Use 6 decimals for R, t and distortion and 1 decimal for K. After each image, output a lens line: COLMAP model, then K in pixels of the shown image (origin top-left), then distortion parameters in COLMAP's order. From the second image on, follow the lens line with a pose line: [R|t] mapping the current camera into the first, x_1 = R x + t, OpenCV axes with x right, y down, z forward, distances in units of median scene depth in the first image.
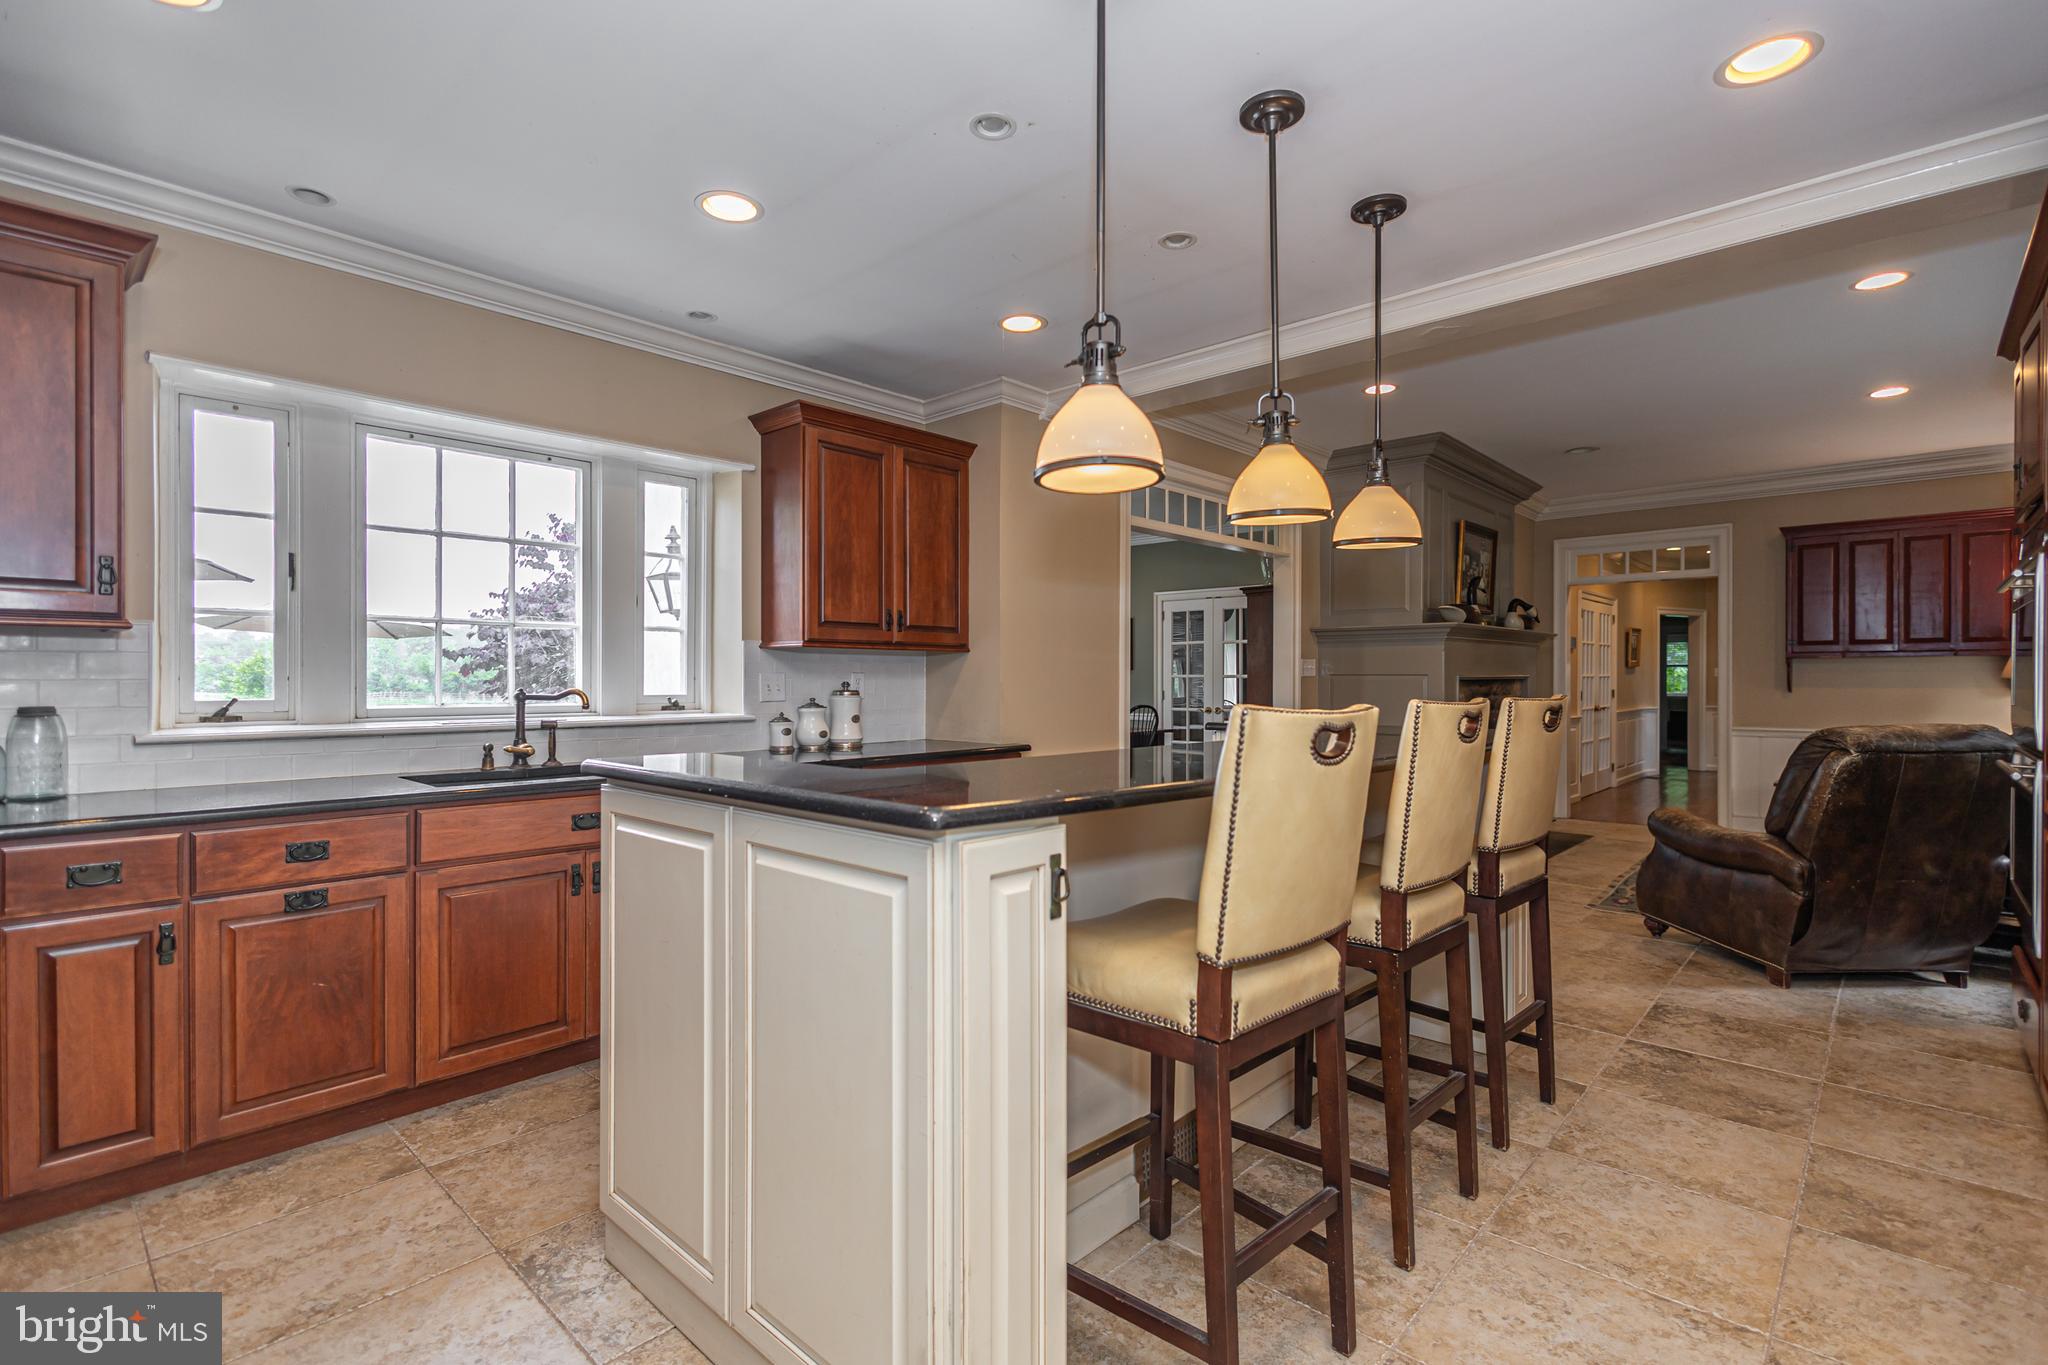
lens RADIAL K [[950.1, 0, 1022.9], [0, 950.1, 683.3], [0, 0, 1]] dist [0.003314, -0.004295]
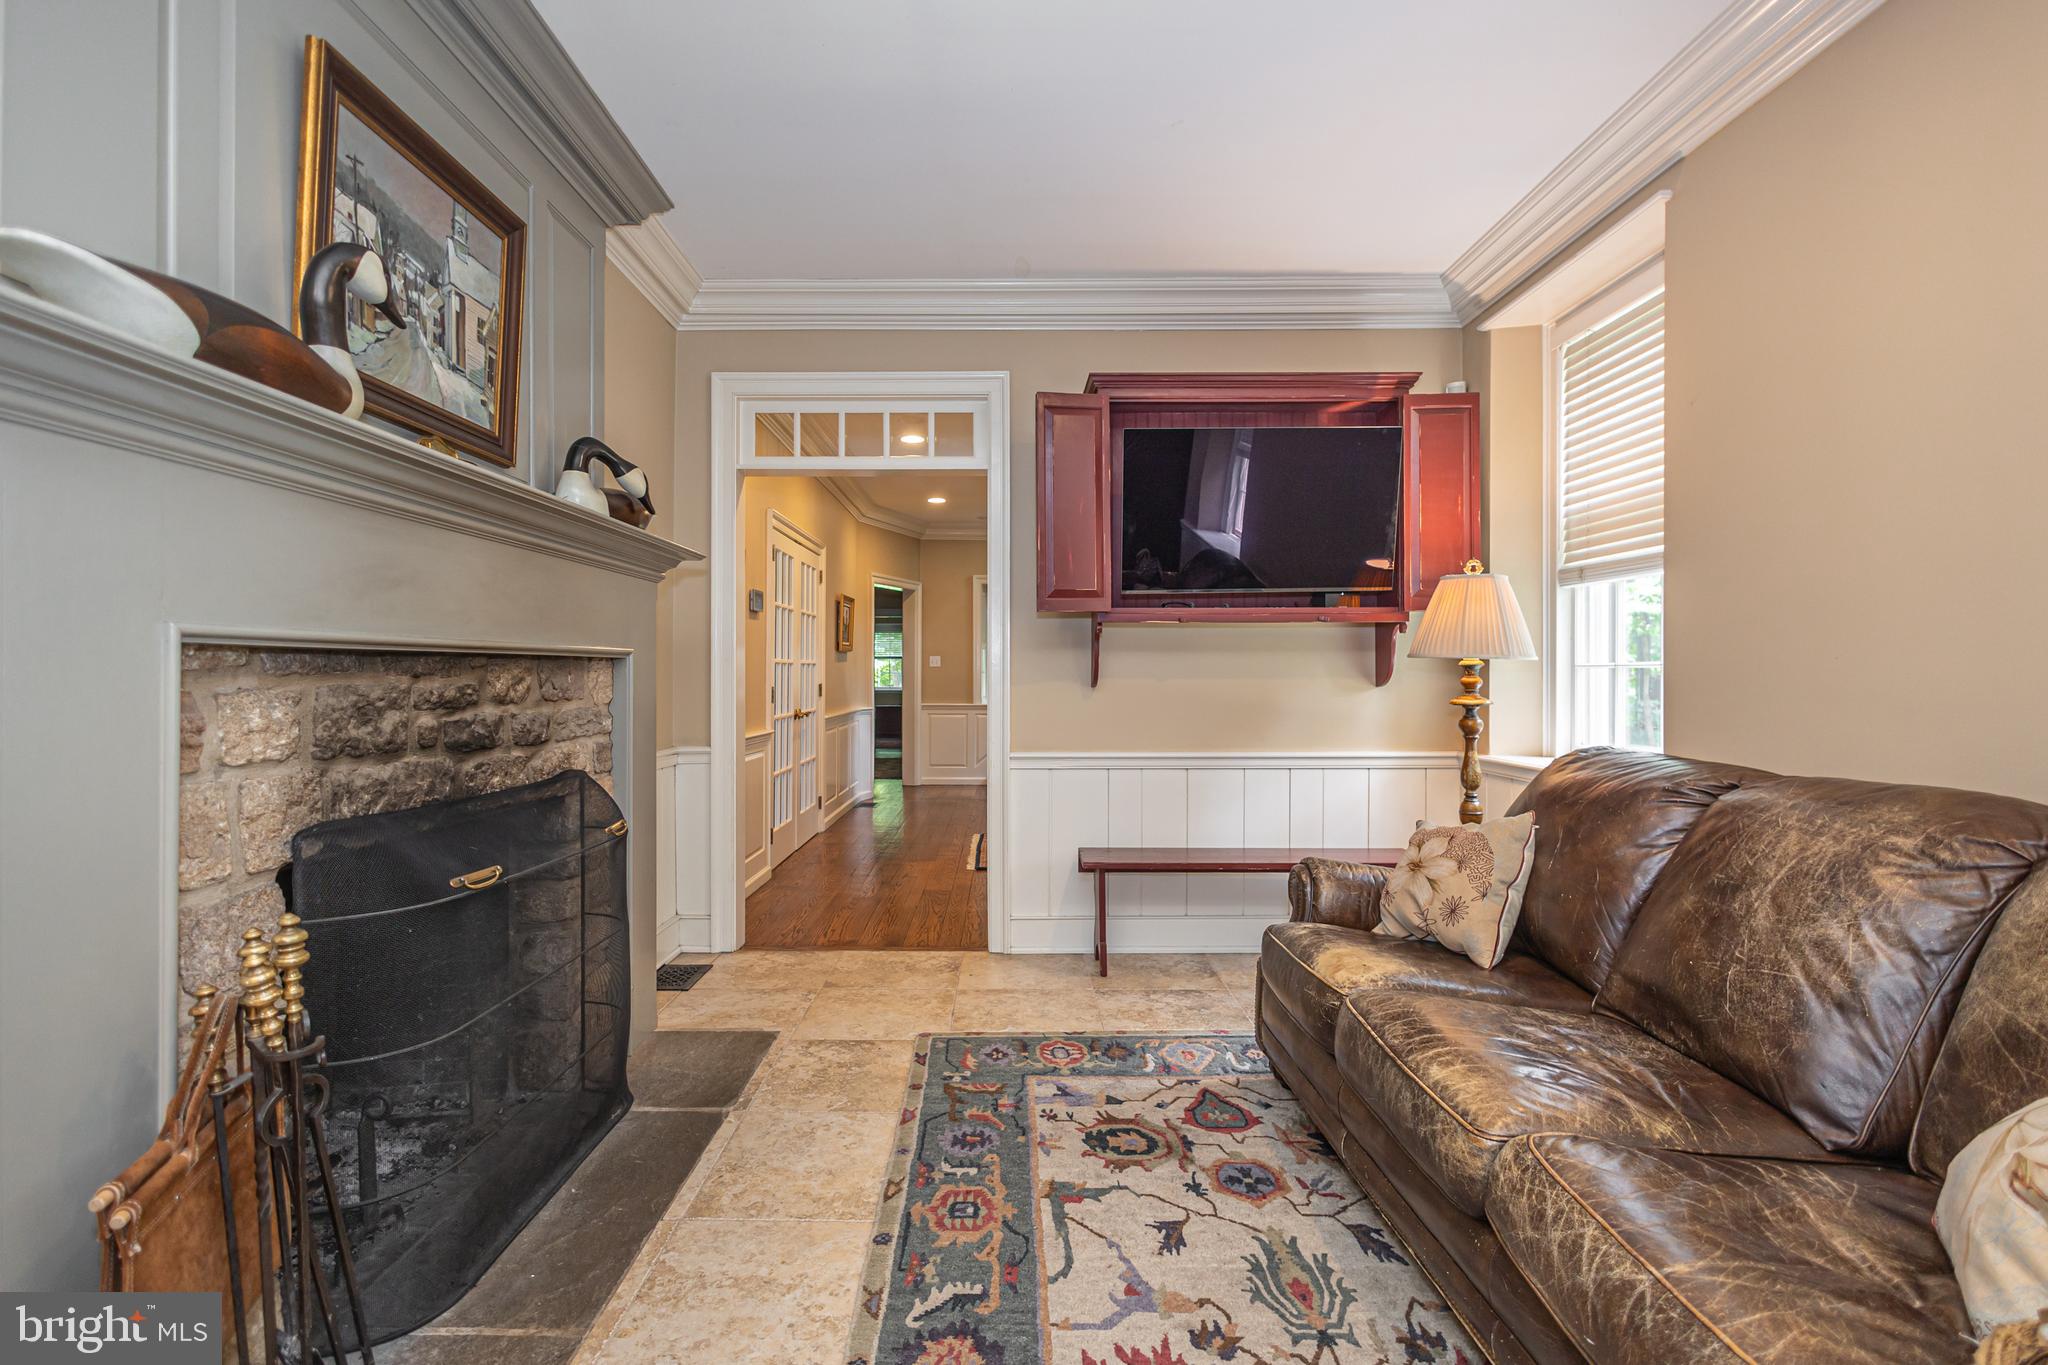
lens RADIAL K [[950.1, 0, 1019.4], [0, 950.1, 675.3], [0, 0, 1]] dist [0.003314, -0.004295]
pose [[0.724628, 0.001274, 0.689139, 0.265389], [0.000708, 0.999996, -0.002593, 0.002582], [-0.689140, 0.002367, 0.724624, 0.425013]]
